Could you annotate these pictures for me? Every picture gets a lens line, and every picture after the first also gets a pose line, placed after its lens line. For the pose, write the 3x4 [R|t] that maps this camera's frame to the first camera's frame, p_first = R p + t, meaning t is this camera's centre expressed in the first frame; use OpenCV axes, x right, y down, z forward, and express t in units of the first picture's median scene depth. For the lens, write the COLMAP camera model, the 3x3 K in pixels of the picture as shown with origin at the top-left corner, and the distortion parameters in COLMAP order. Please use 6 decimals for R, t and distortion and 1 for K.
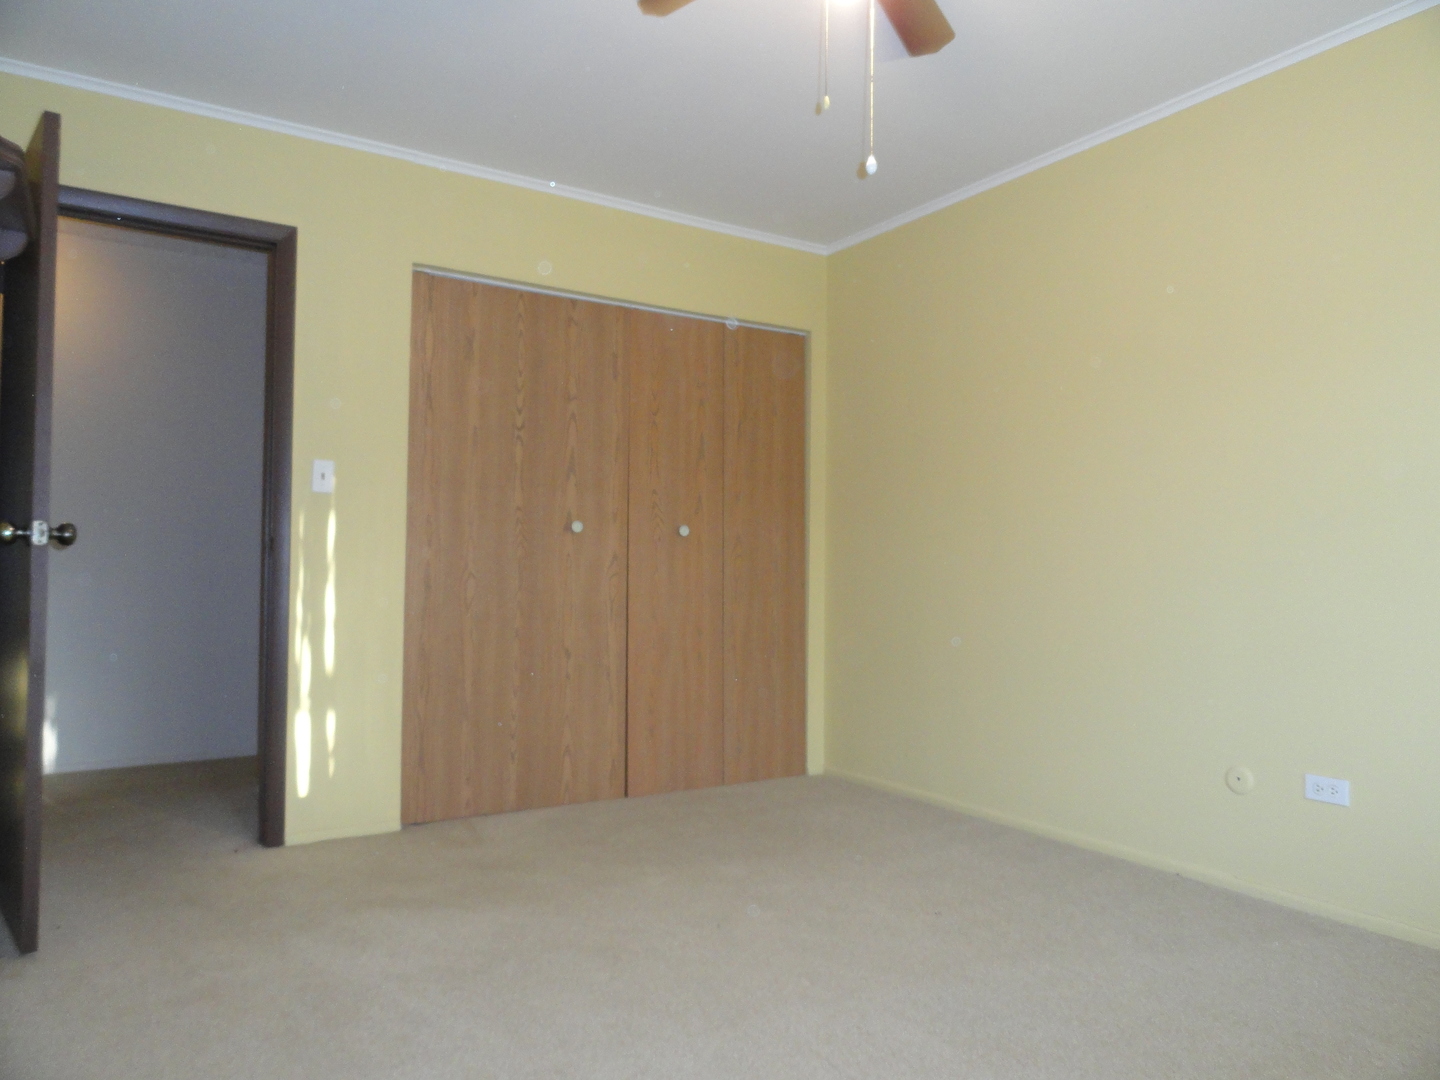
lens RADIAL K [[1003.3, 0, 720.4], [0, 1003.3, 539.8], [0, 0, 1]] dist [-0.004057, 0.002708]
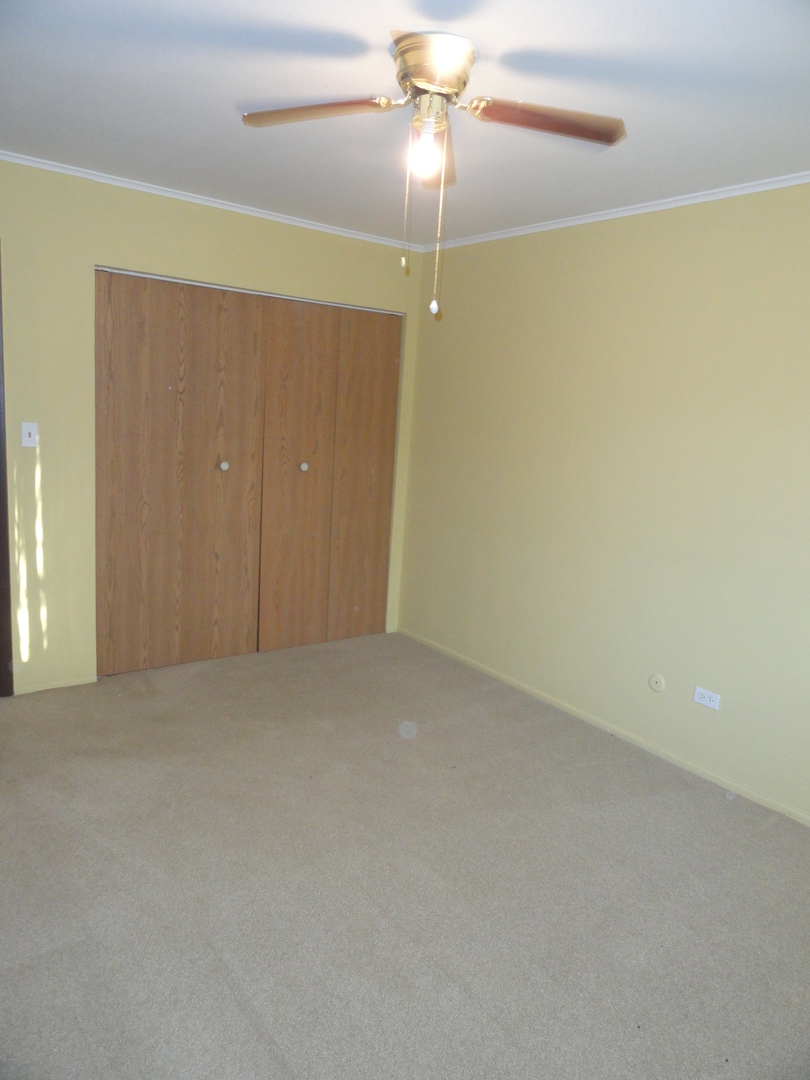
lens RADIAL K [[752.5, 0, 405.5], [0, 752.5, 540.7], [0, 0, 1]] dist [-0.004057, 0.002708]
pose [[0.995516, 0.041429, 0.085036, 0.020076], [-0.058536, 0.975992, 0.209792, -0.147864], [-0.074303, -0.213830, 0.974041, -0.037930]]
